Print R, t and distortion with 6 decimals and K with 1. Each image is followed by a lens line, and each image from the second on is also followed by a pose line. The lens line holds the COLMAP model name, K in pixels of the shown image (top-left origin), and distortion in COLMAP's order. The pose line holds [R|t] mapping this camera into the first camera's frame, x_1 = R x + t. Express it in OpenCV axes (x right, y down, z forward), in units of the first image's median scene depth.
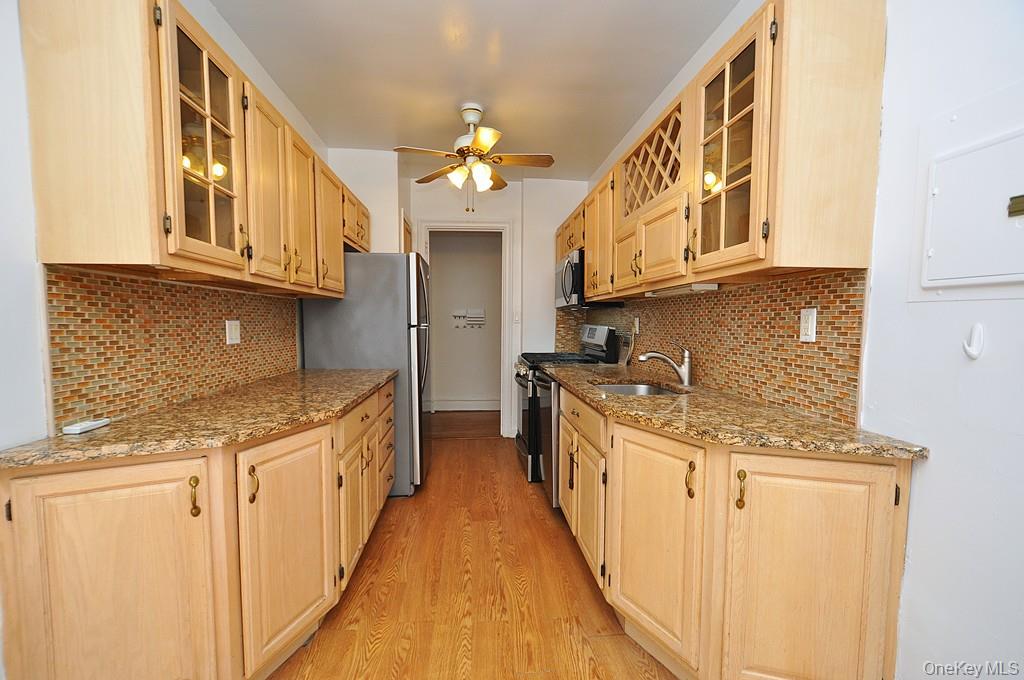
lens RADIAL K [[461.6, 0, 501.4], [0, 461.6, 354.5], [0, 0, 1]] dist [0.007130, -0.003277]
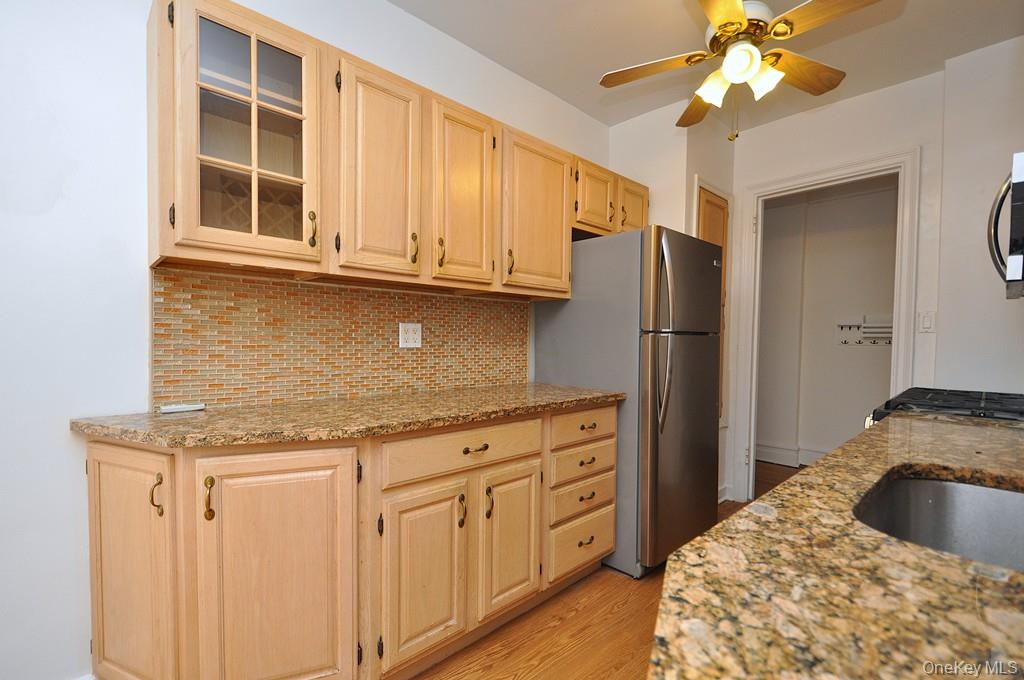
lens RADIAL K [[461.6, 0, 528.4], [0, 461.6, 355.7], [0, 0, 1]] dist [0.007130, -0.003277]
pose [[0.621452, 0.026104, -0.783017, 0.376248], [-0.062905, 0.997881, -0.016658, -0.006272], [0.780923, 0.059608, 0.621777, 0.684783]]
